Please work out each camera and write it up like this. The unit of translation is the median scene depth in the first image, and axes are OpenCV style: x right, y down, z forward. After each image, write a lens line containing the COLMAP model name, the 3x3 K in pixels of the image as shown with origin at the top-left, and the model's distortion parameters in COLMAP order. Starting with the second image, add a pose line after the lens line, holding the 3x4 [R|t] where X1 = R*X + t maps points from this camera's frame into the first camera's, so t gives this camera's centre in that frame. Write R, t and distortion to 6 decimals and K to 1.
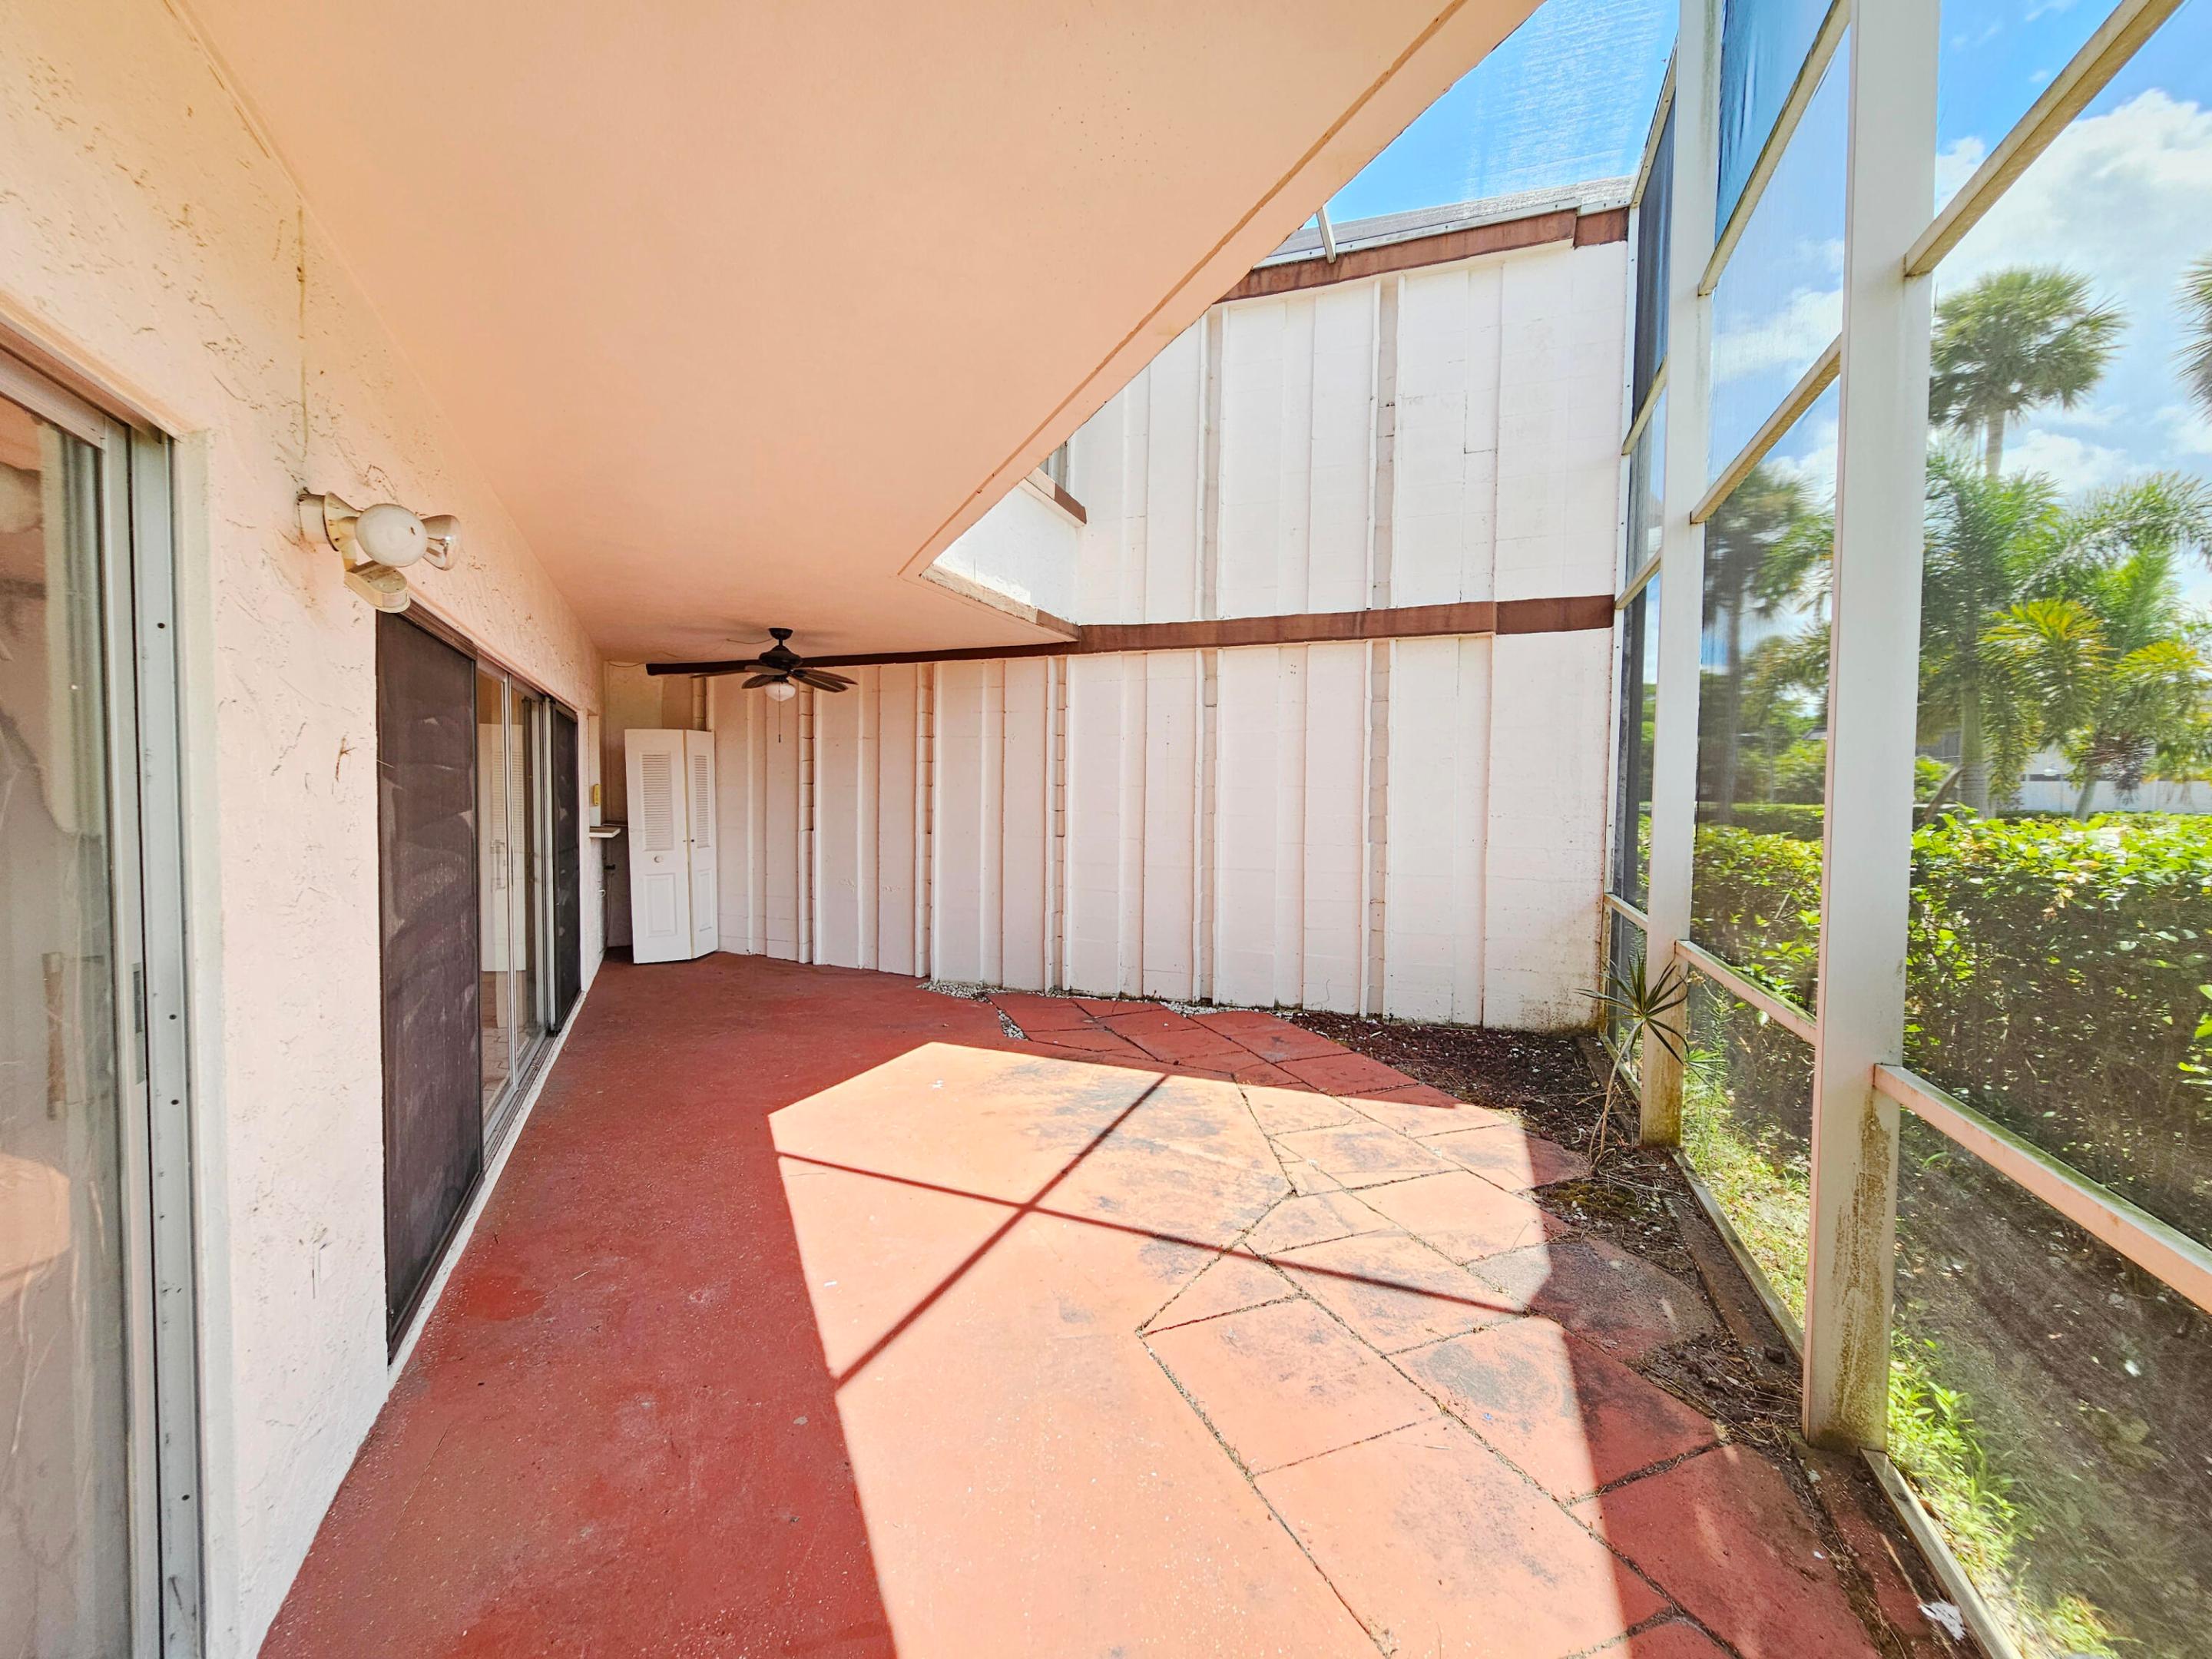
lens RADIAL K [[904.4, 0, 1097.9], [0, 904.4, 828.8], [0, 0, 1]] dist [-0.001561, 0.000159]
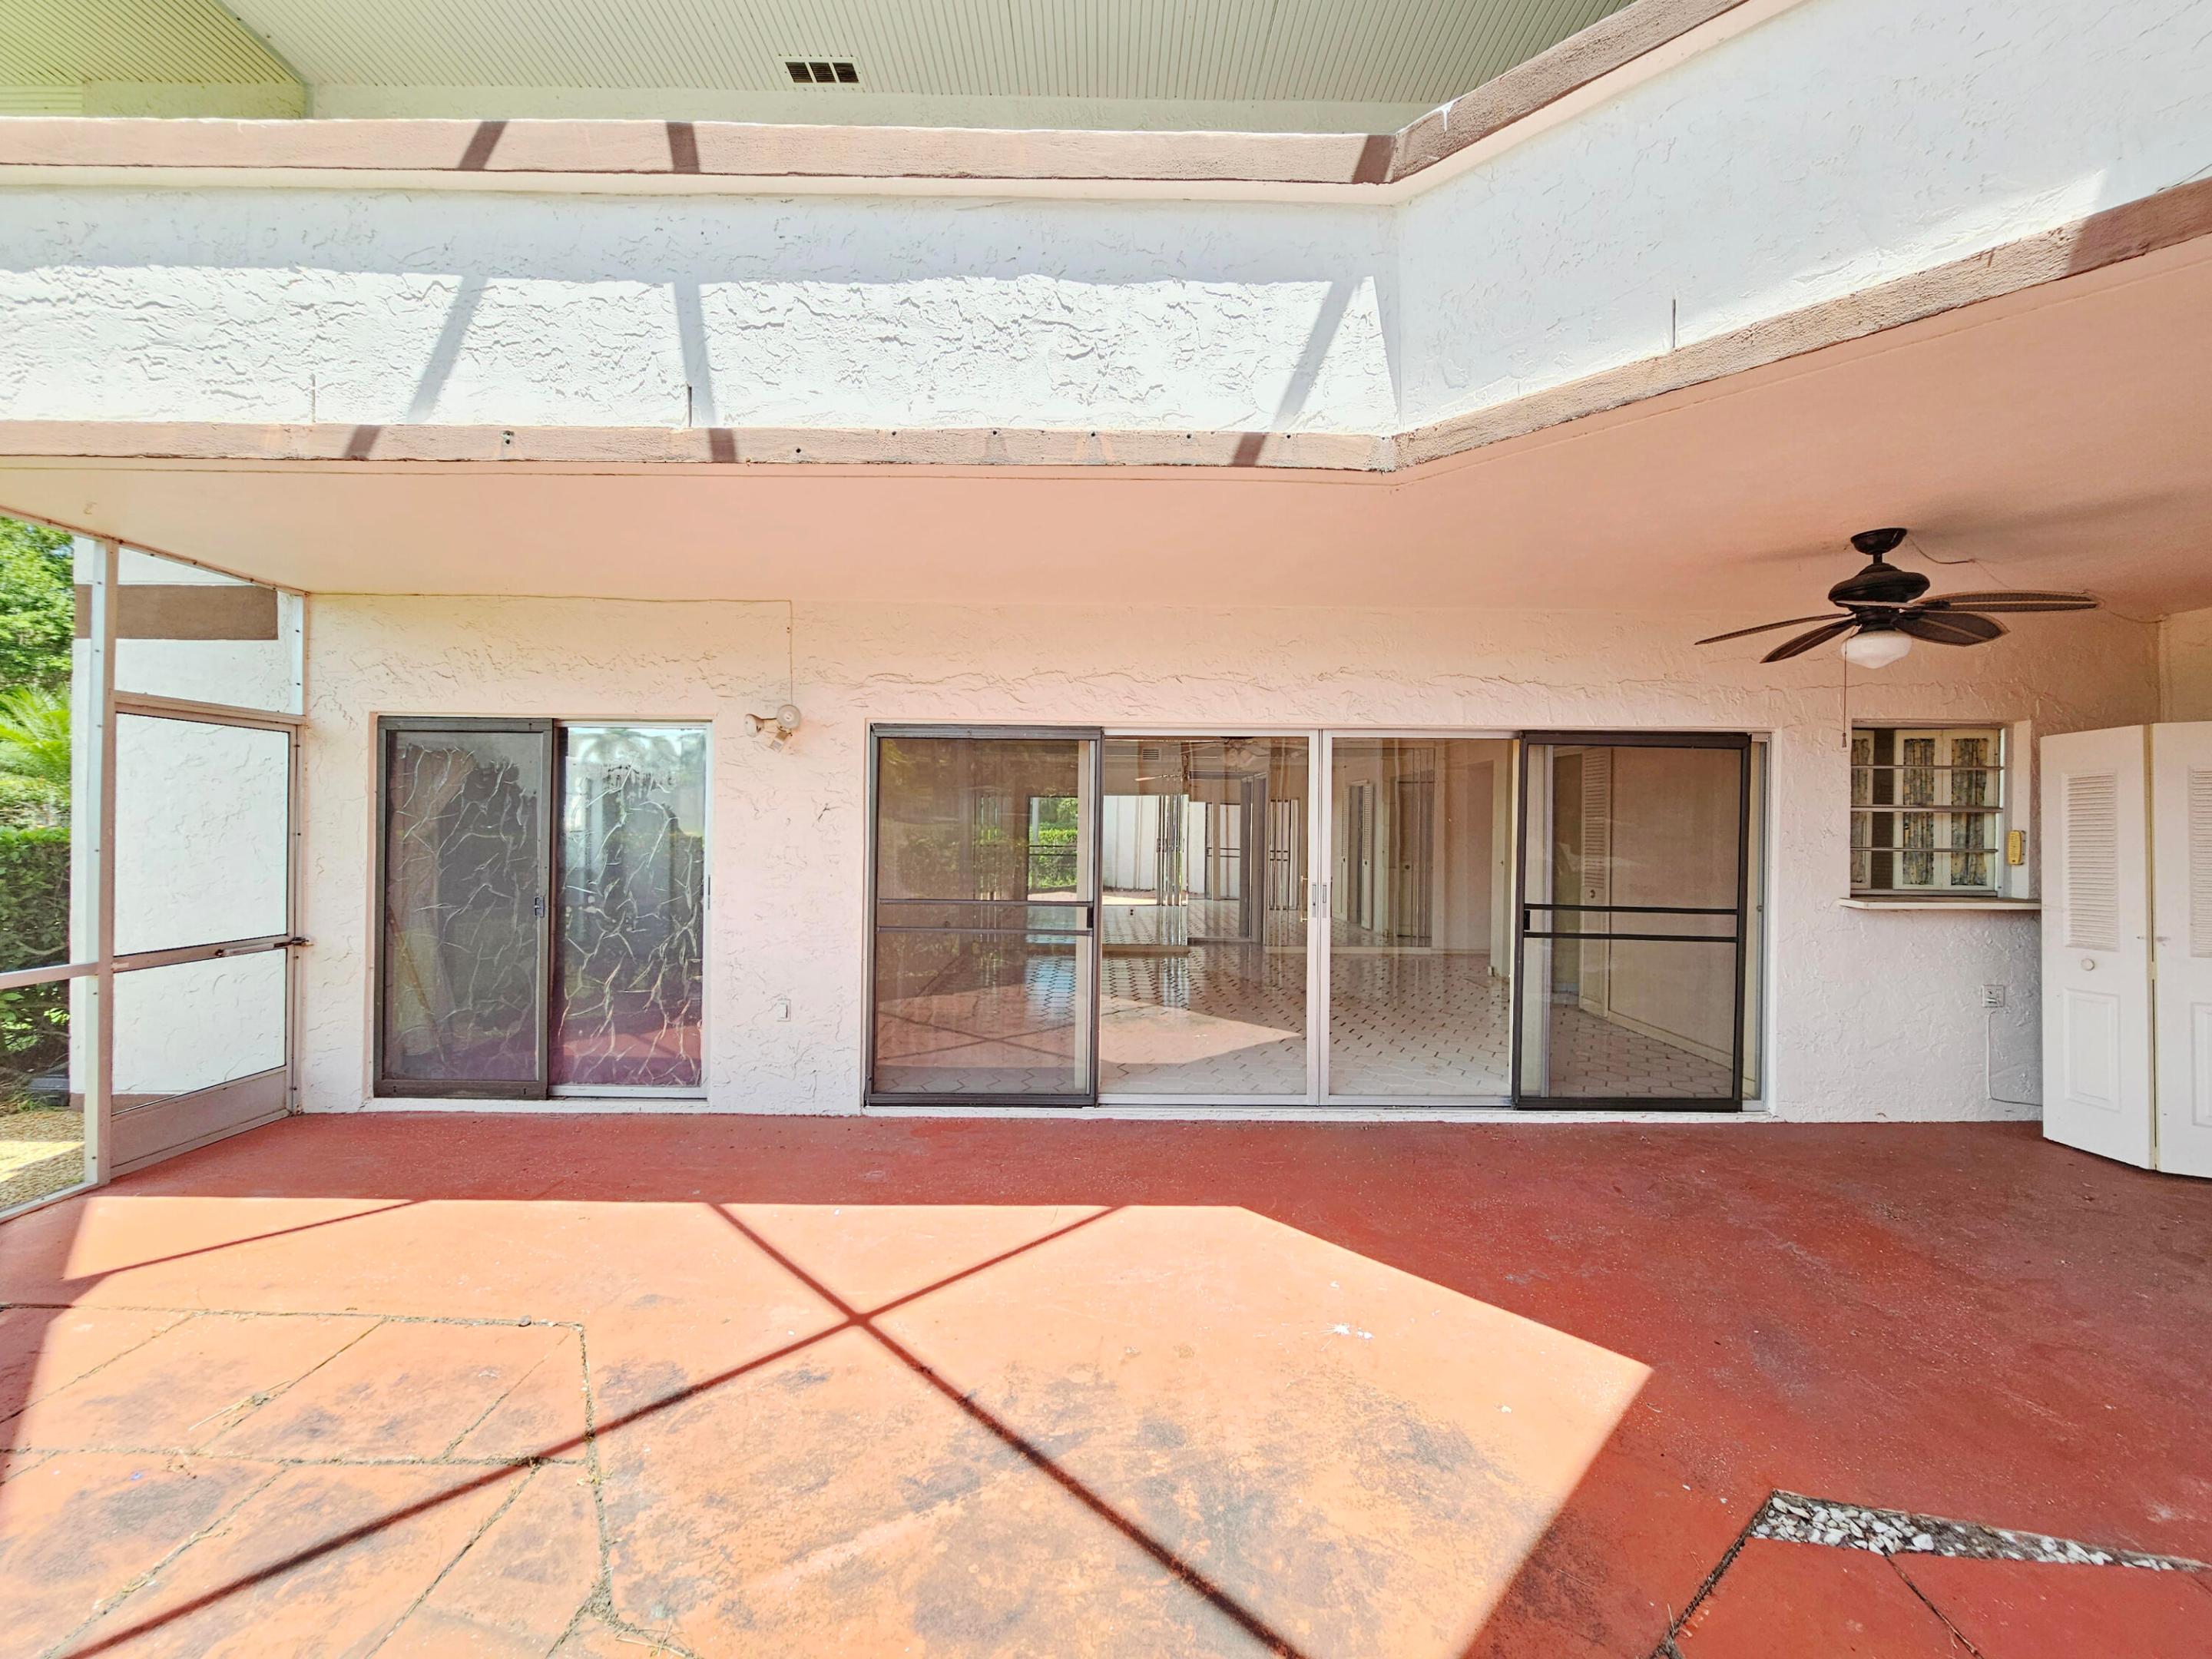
lens RADIAL K [[904.4, 0, 1097.9], [0, 904.4, 828.8], [0, 0, 1]] dist [-0.001561, 0.000159]
pose [[-0.404275, -0.013740, -0.914534, 0.524034], [-0.051124, 0.998663, 0.007595, -0.044652], [0.913208, 0.049825, -0.404437, 1.319200]]
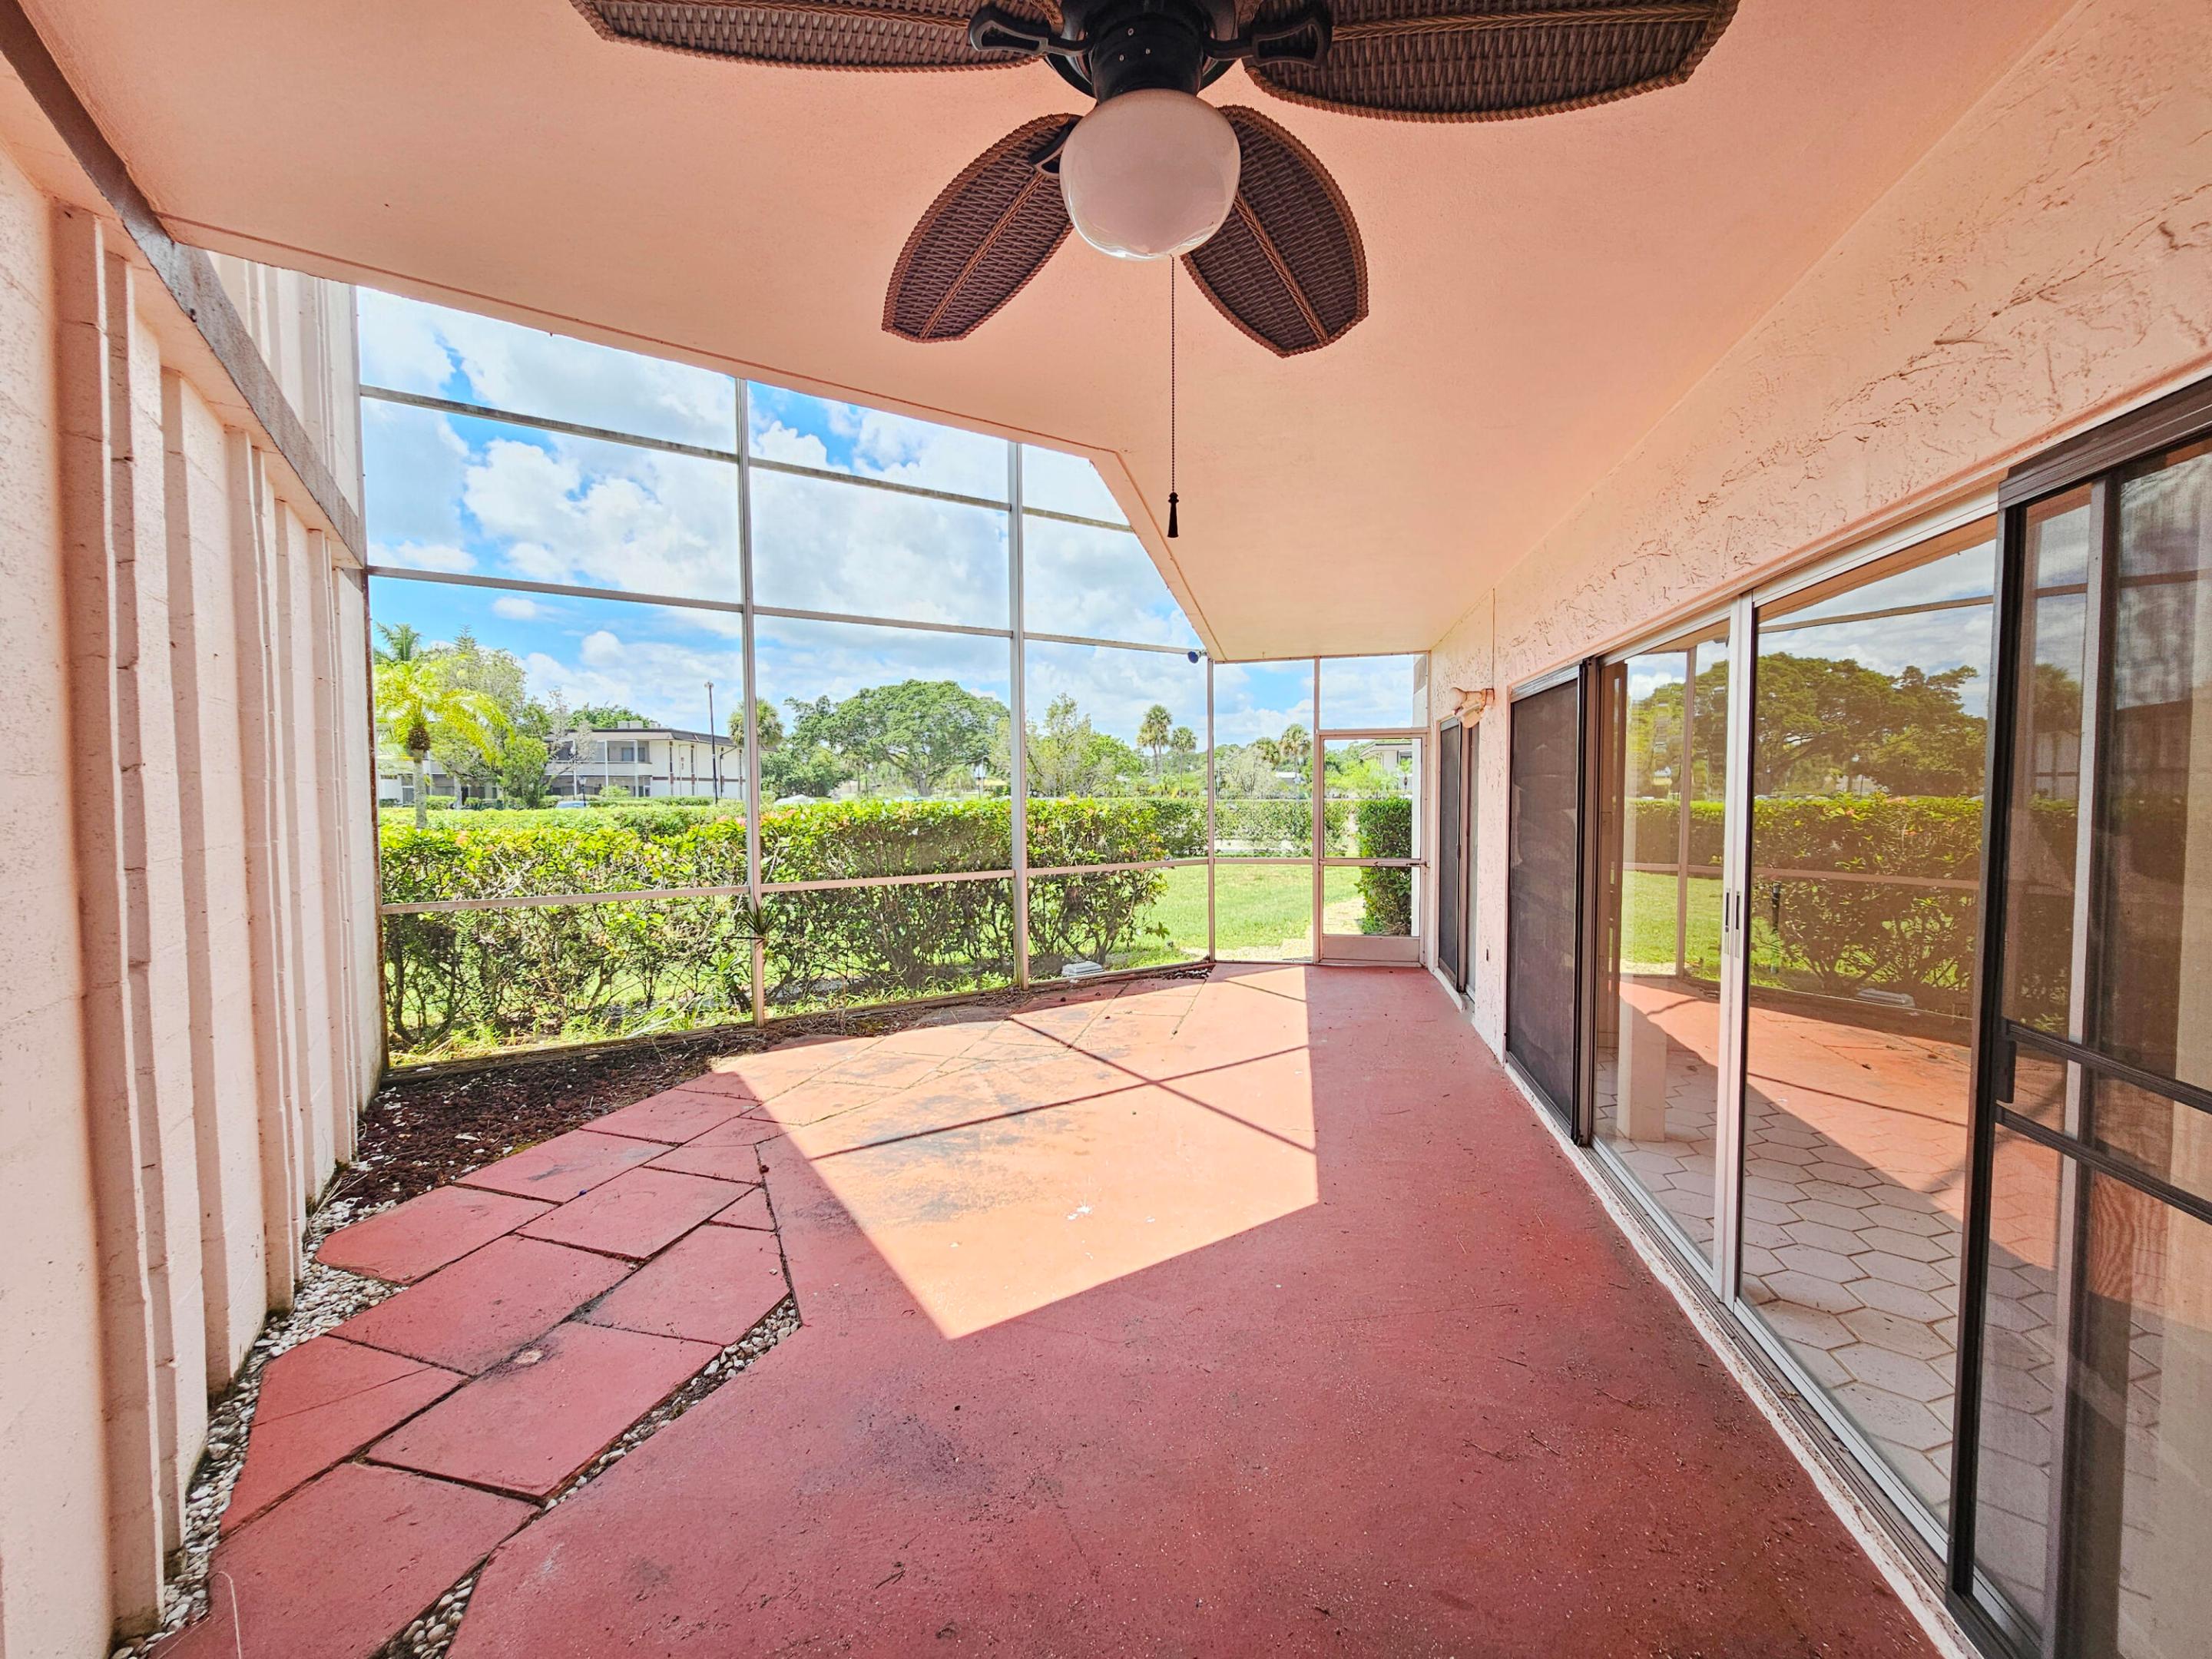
lens RADIAL K [[904.4, 0, 1097.9], [0, 904.4, 828.8], [0, 0, 1]] dist [-0.001561, 0.000159]
pose [[-0.806883, -0.031745, 0.589857, -0.726483], [0.018869, 0.996660, 0.079449, -0.082129], [-0.590410, 0.075236, -0.803590, 1.884638]]
